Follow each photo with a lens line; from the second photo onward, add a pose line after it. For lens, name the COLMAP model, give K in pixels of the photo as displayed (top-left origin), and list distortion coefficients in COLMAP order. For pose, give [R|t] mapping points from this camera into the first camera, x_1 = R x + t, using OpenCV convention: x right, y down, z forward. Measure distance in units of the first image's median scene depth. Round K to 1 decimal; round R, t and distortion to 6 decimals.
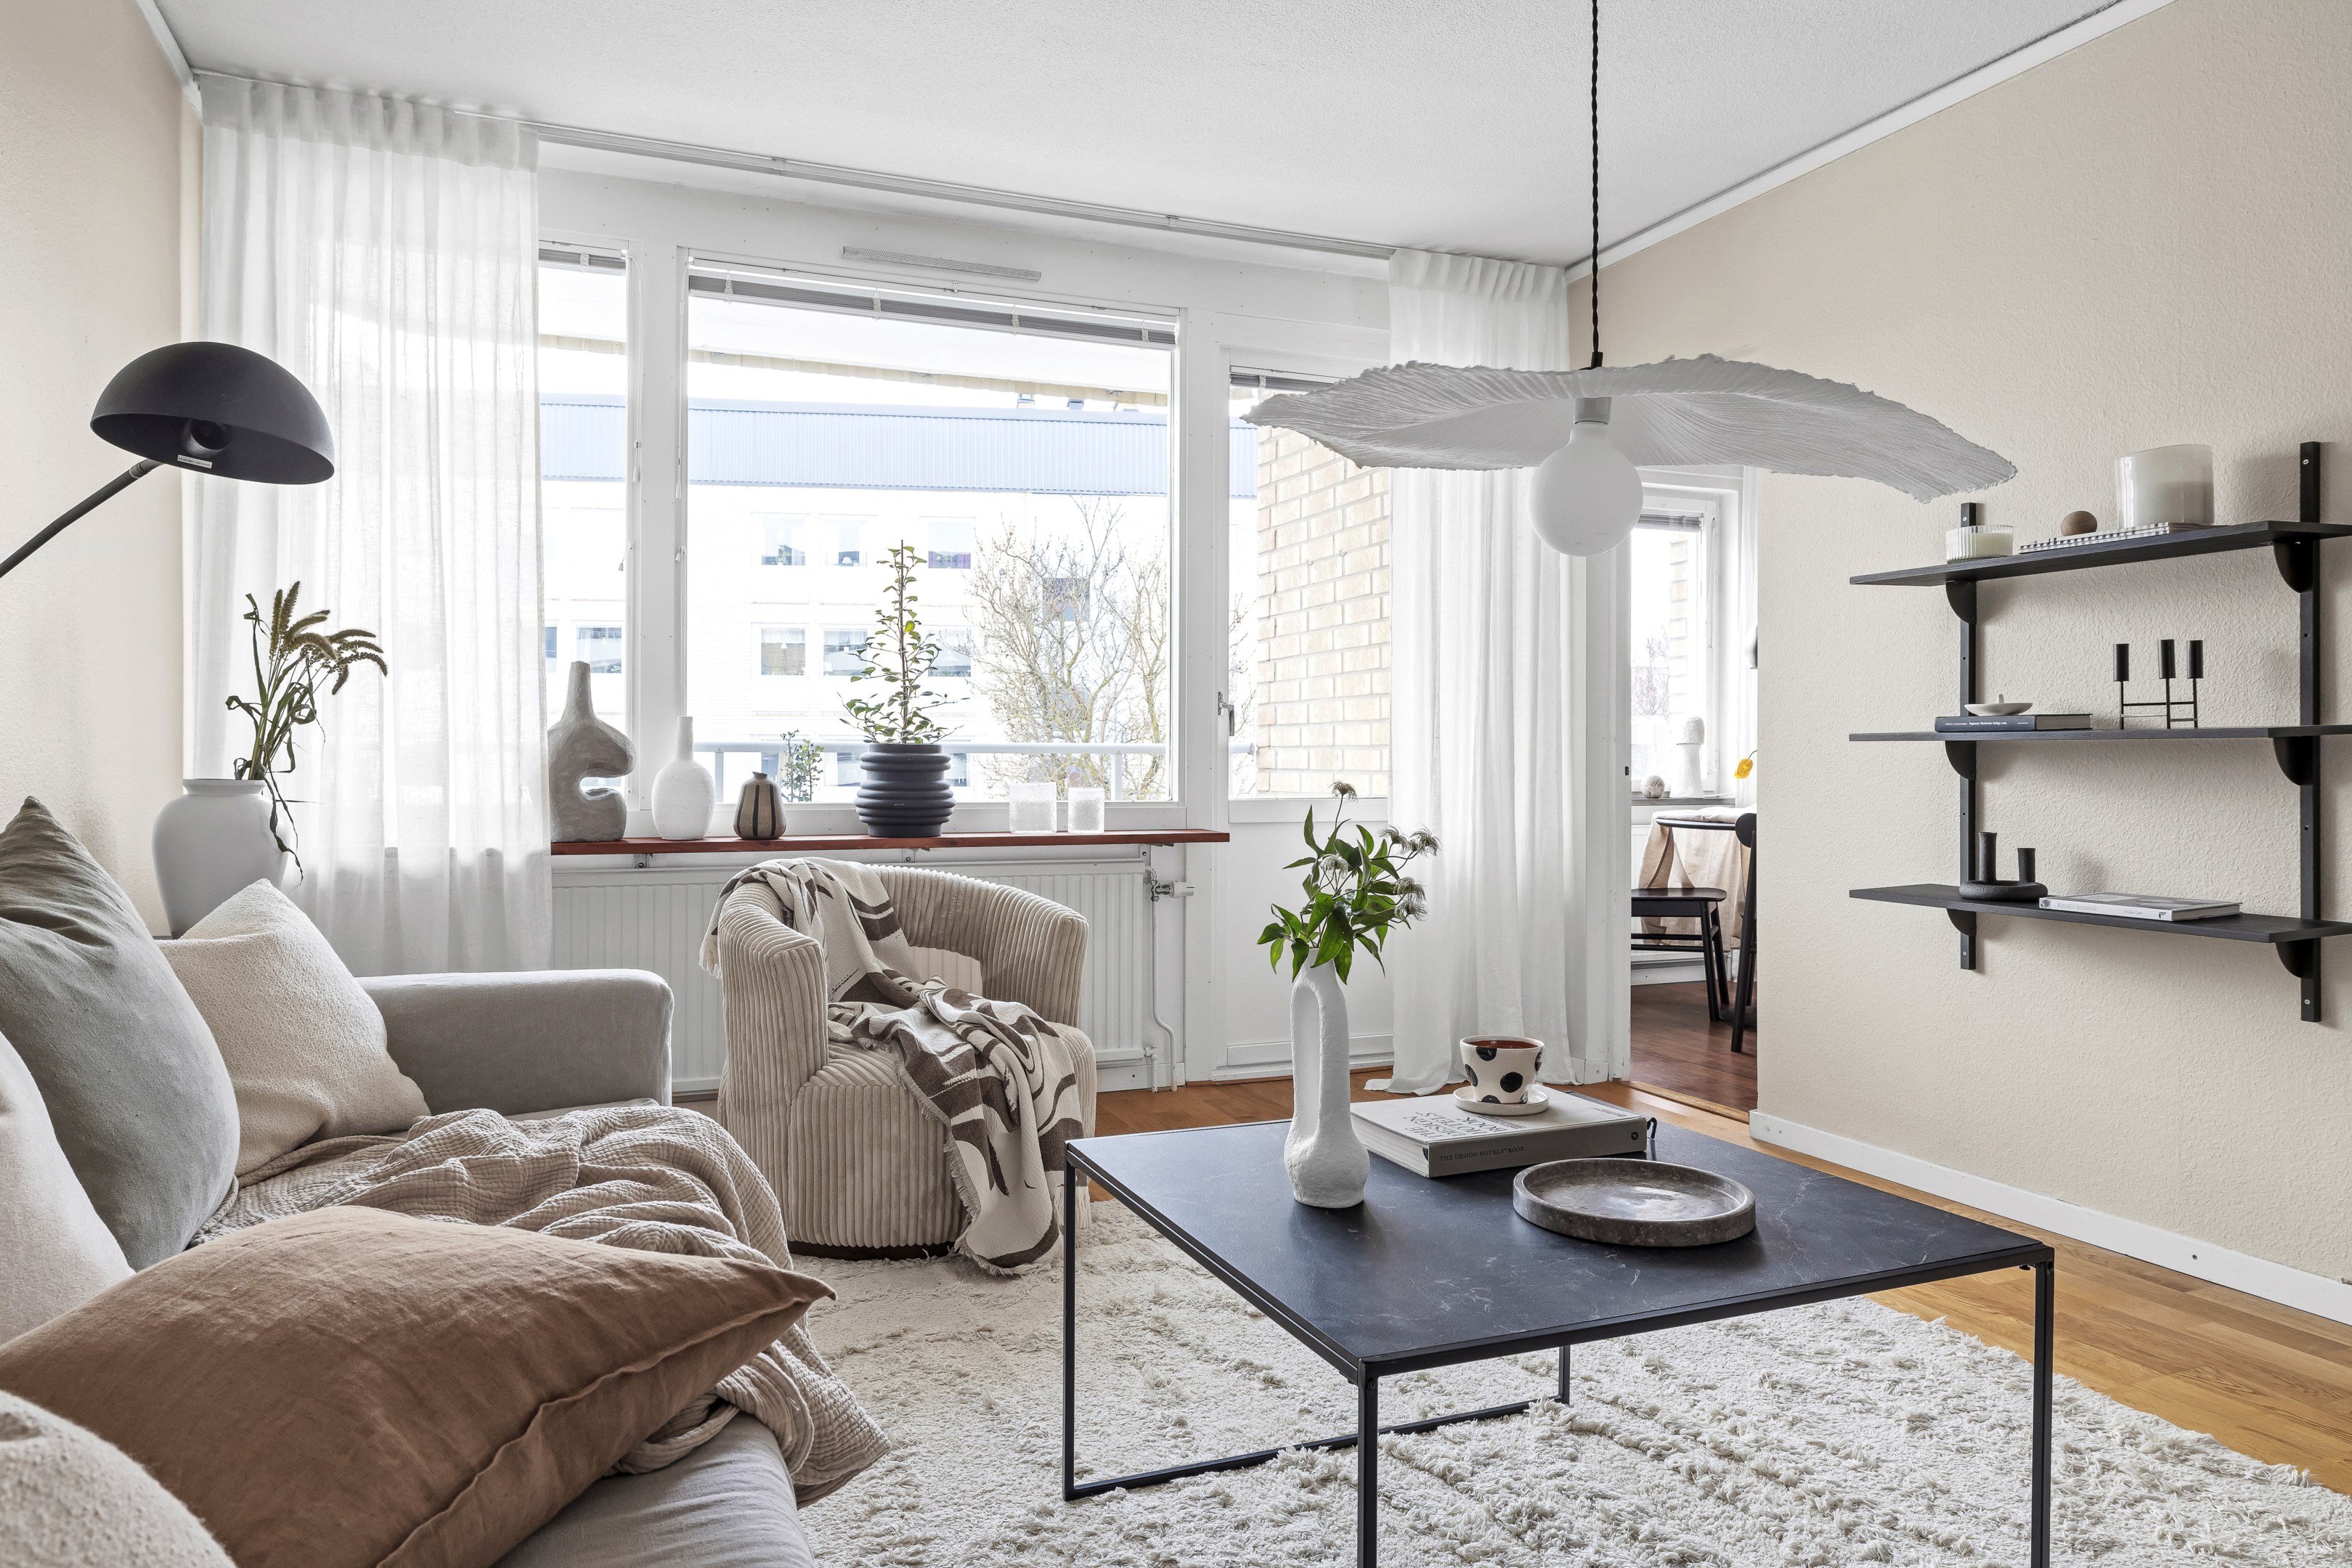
lens RADIAL K [[1526.0, 0, 1184.0], [0, 1526.0, 756.7], [0, 0, 1]] dist [0.004088, -0.003118]
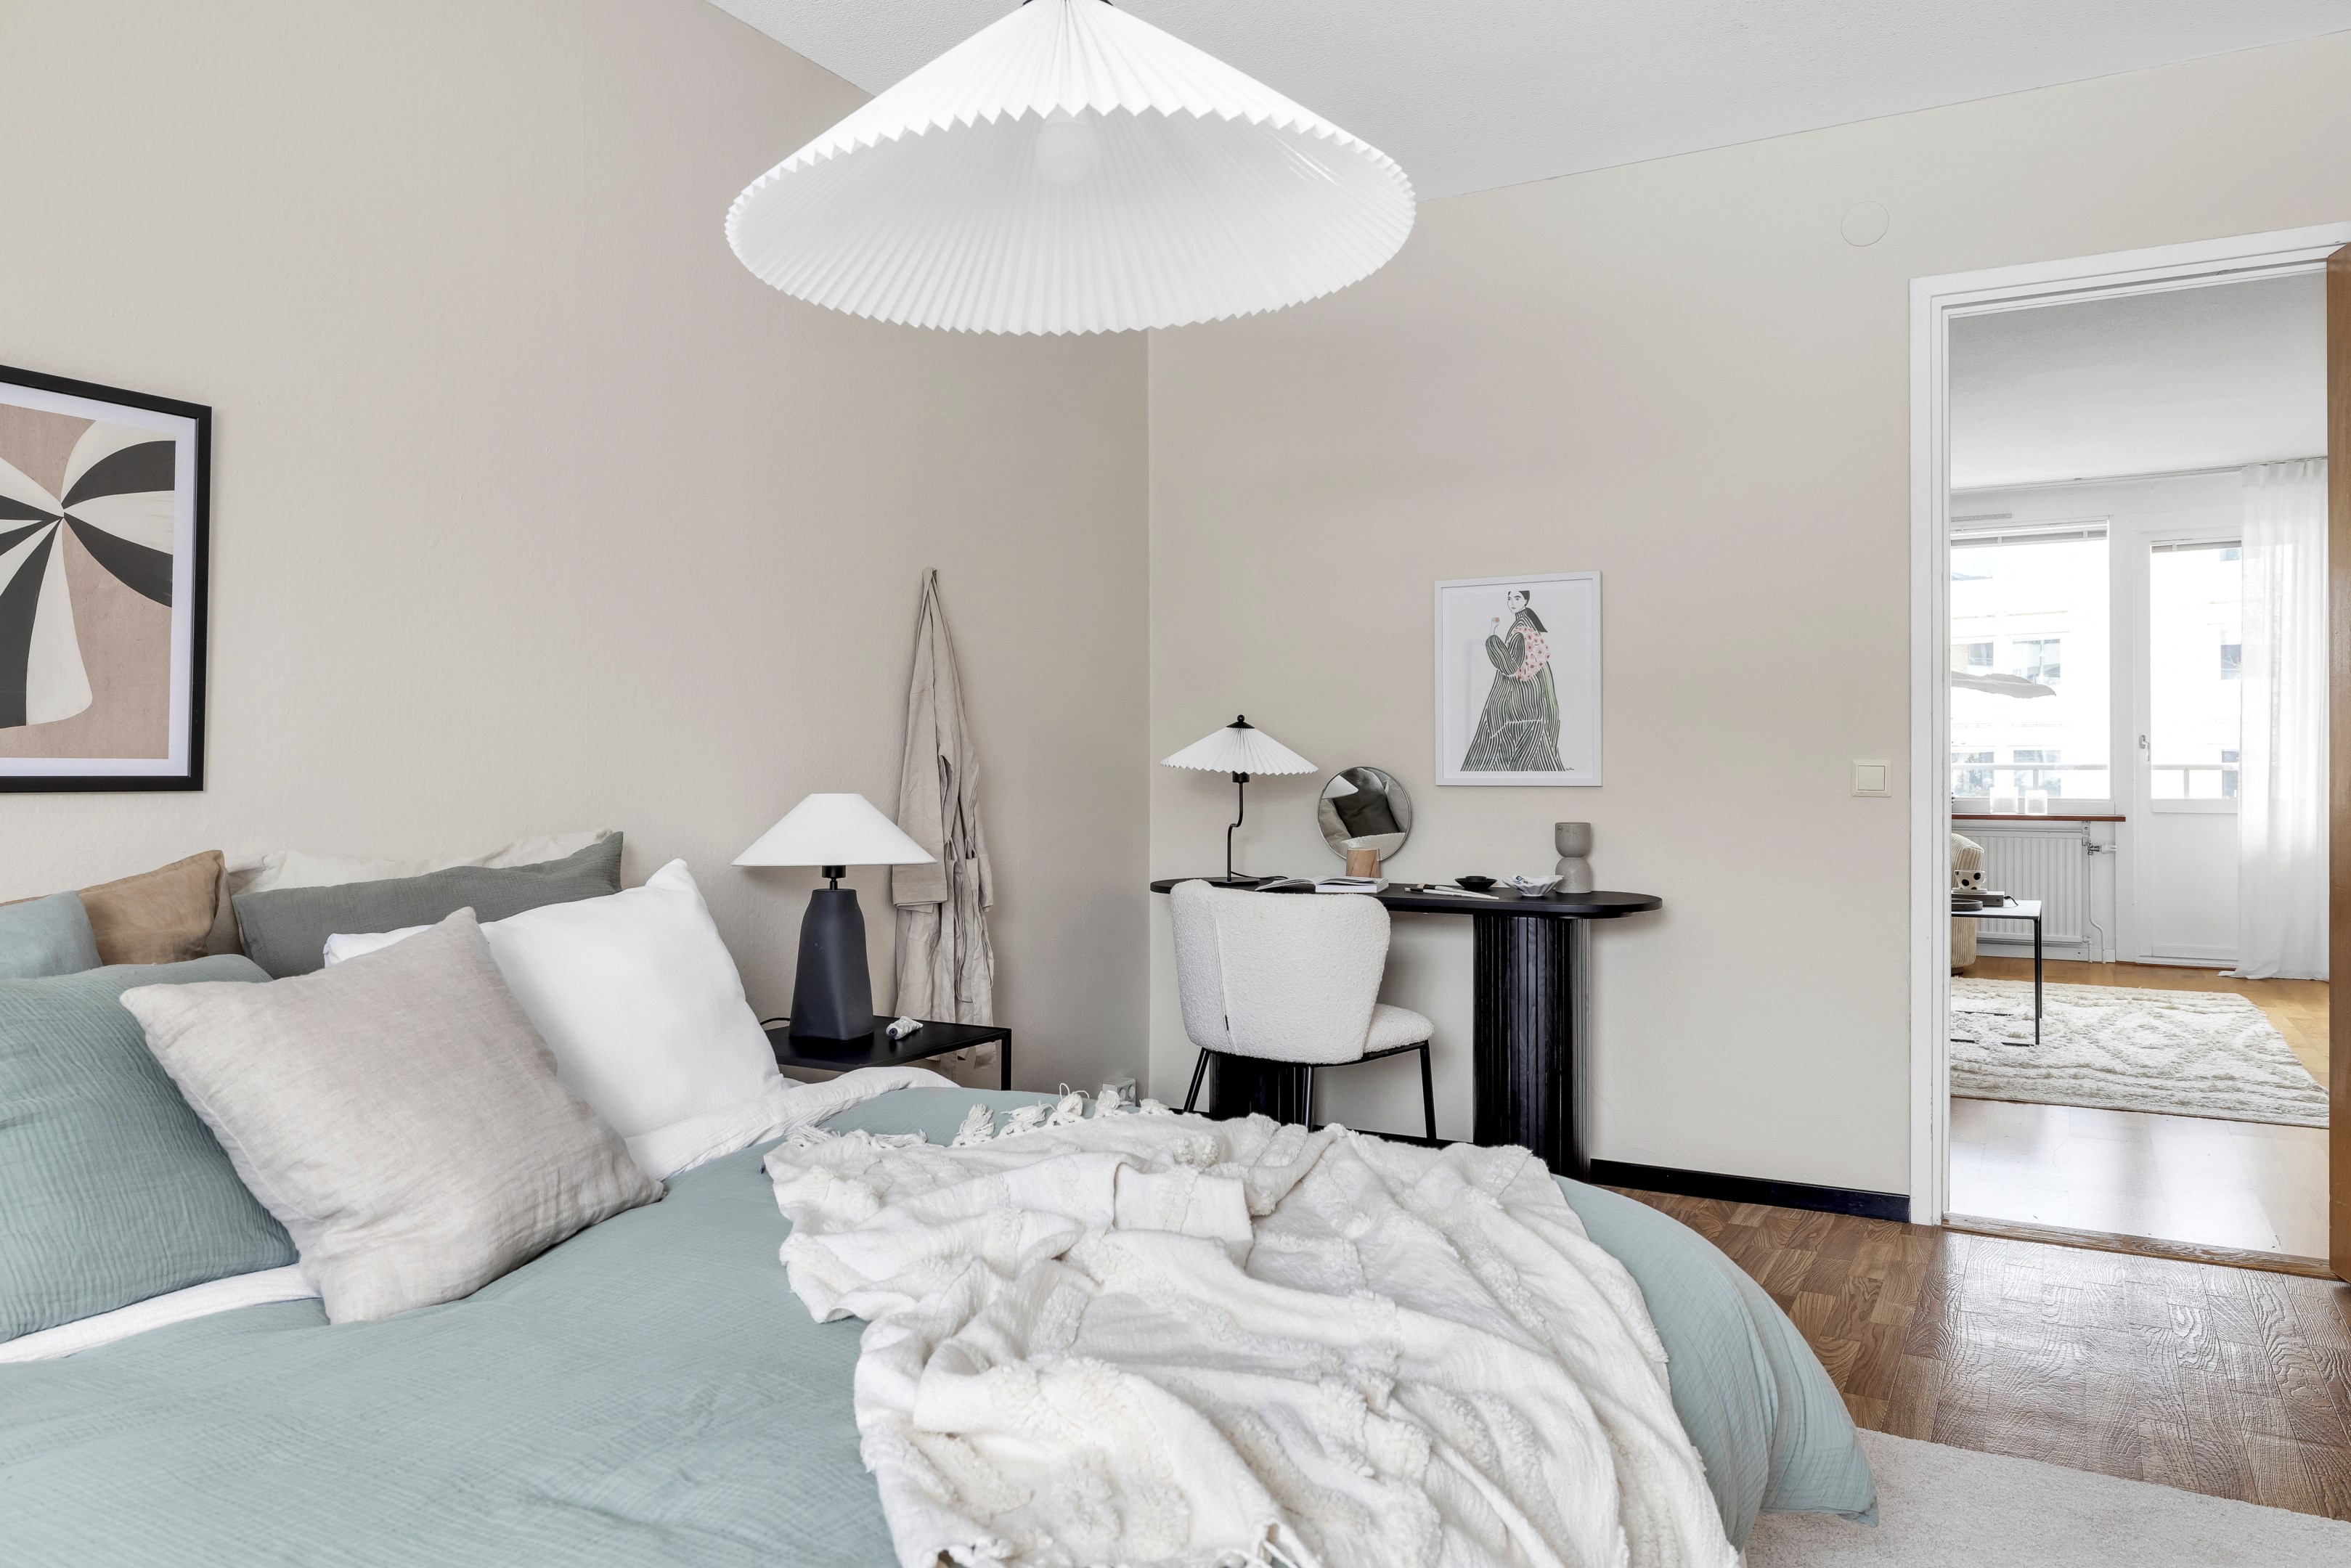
lens RADIAL K [[1690.7, 0, 1158.8], [0, 1690.7, 764.1], [0, 0, 1]] dist [0.010292, -0.003529]
pose [[0.627847, -0.005570, -0.778317, 0.972976], [0.005108, 0.999982, -0.003036, -0.011551], [0.778320, -0.002069, 0.627864, -1.254204]]
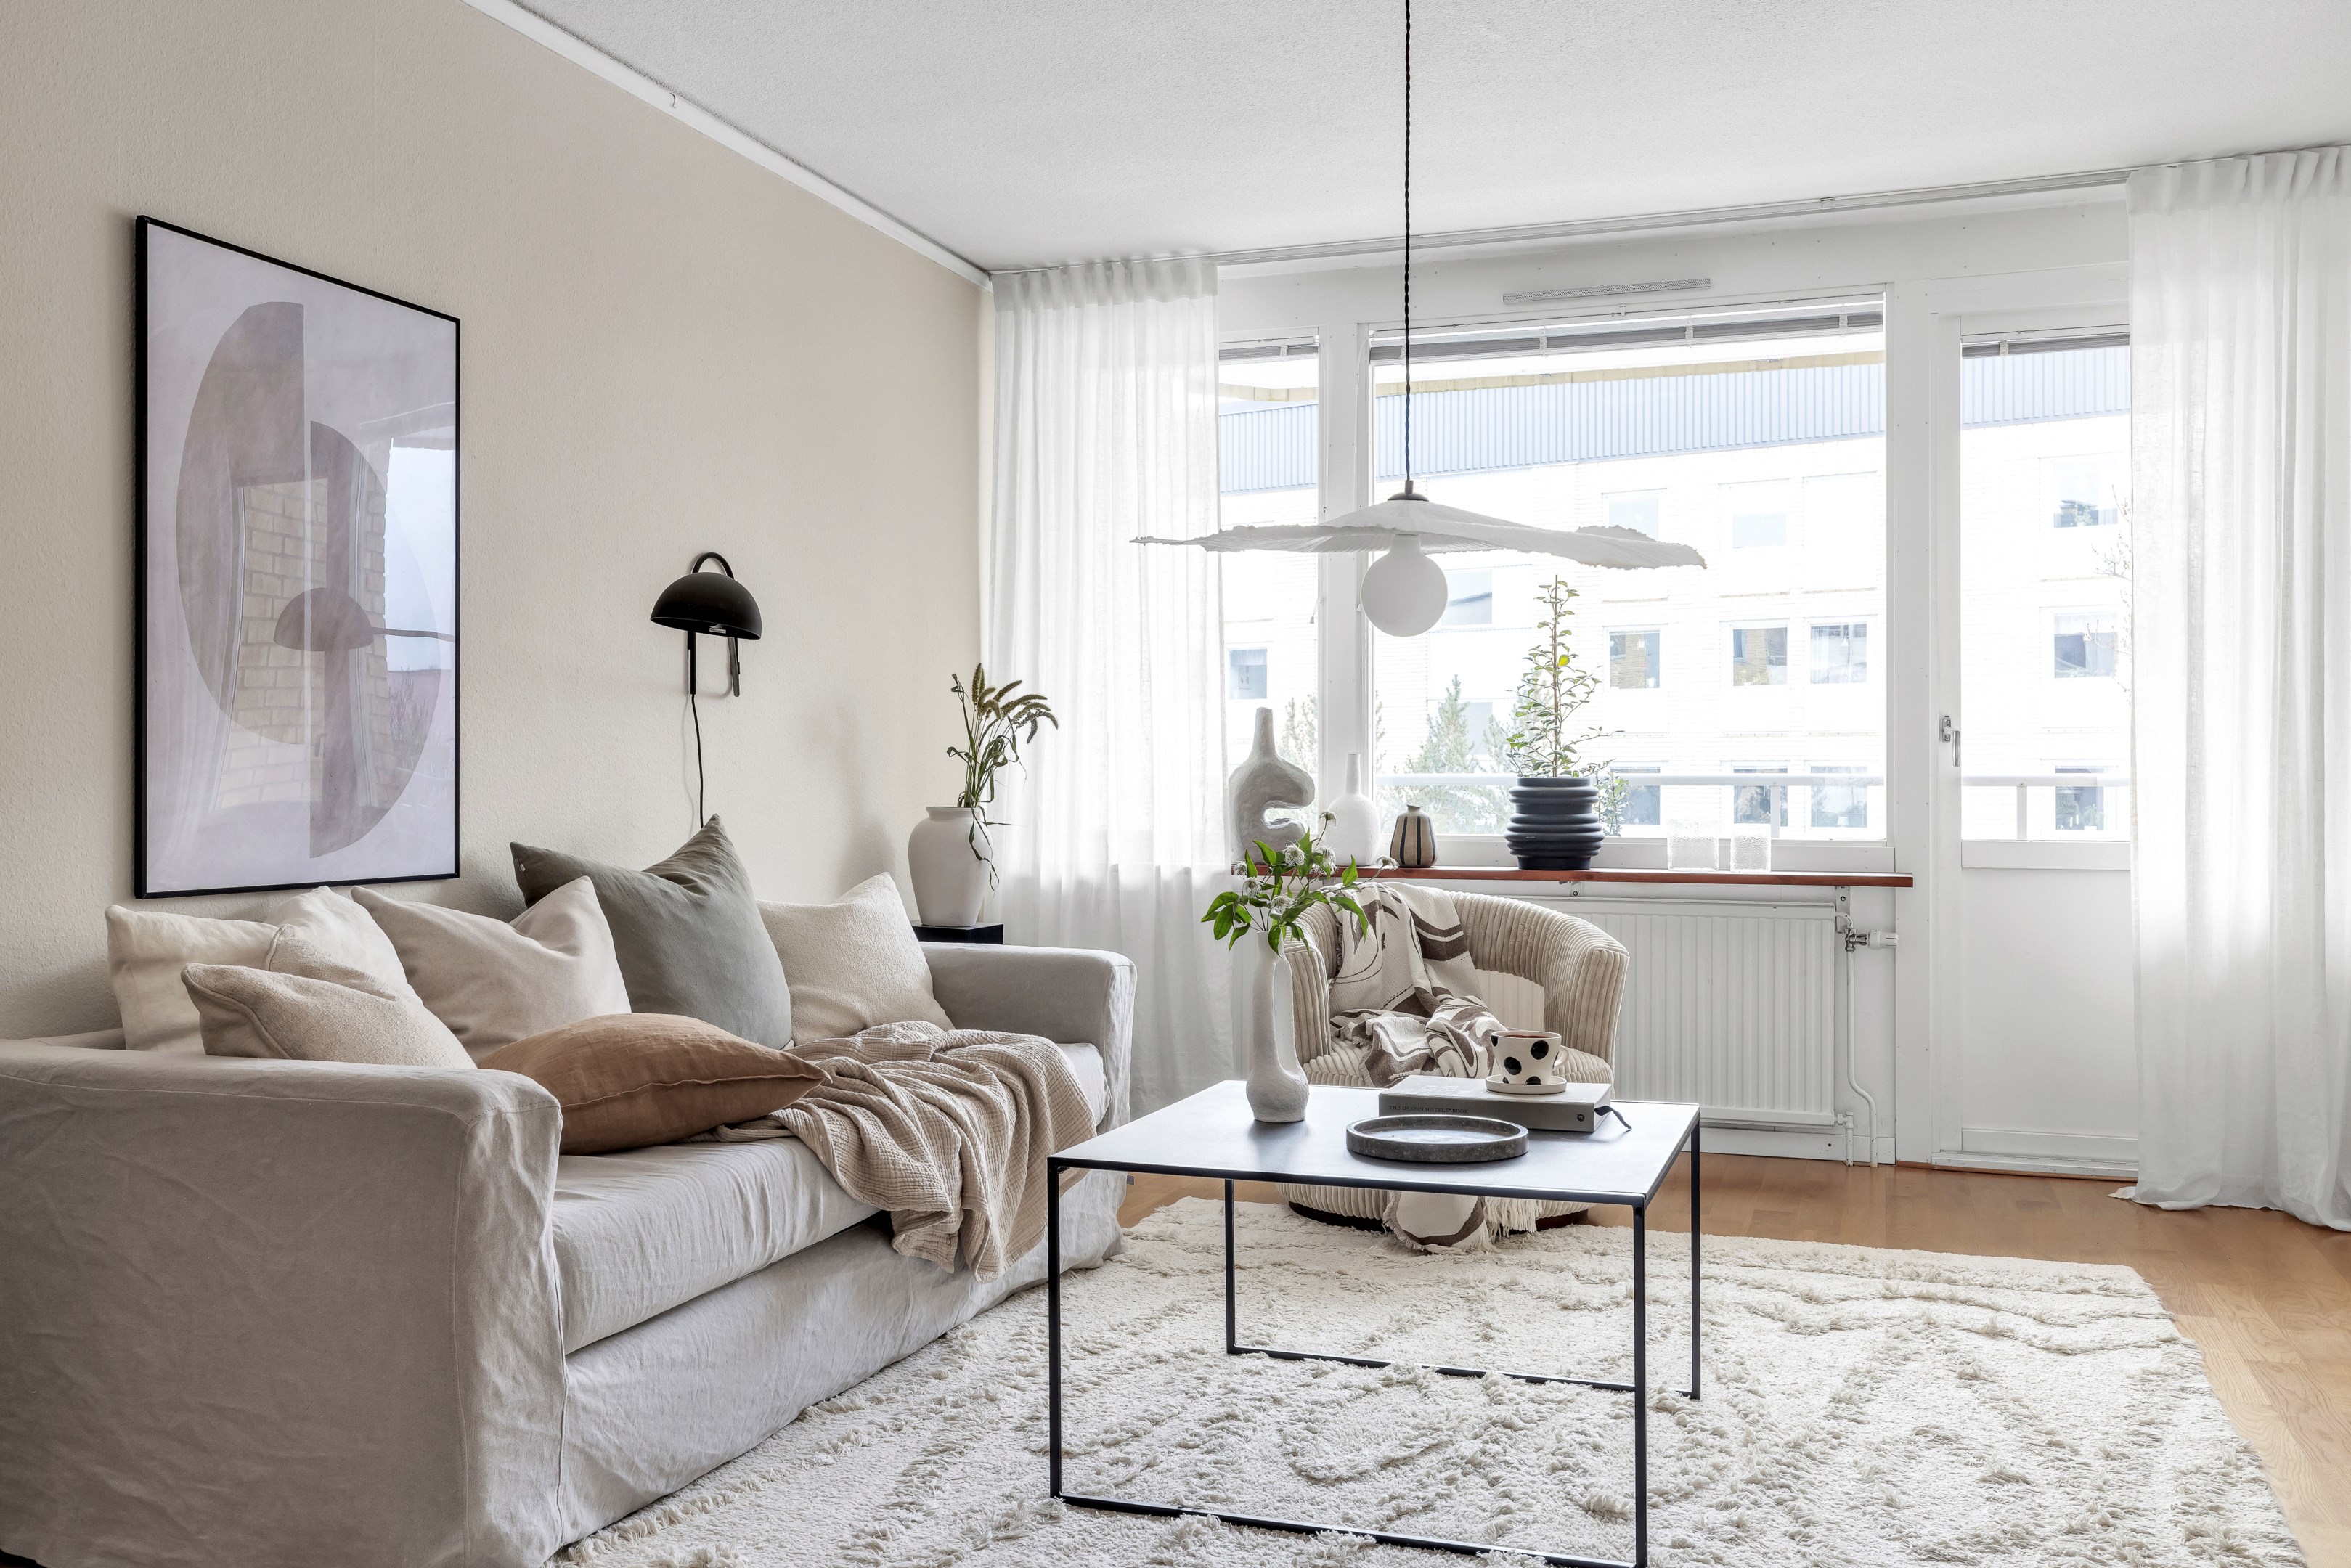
lens RADIAL K [[2076.1, 0, 1172.9], [0, 2076.1, 771.0], [0, 0, 1]] dist [-0.005226, 0.026742]
pose [[0.744010, -0.005787, -0.668143, 0.583147], [0.000214, 0.999964, -0.008424, -0.001431], [0.668168, 0.006124, 0.743985, -0.200073]]
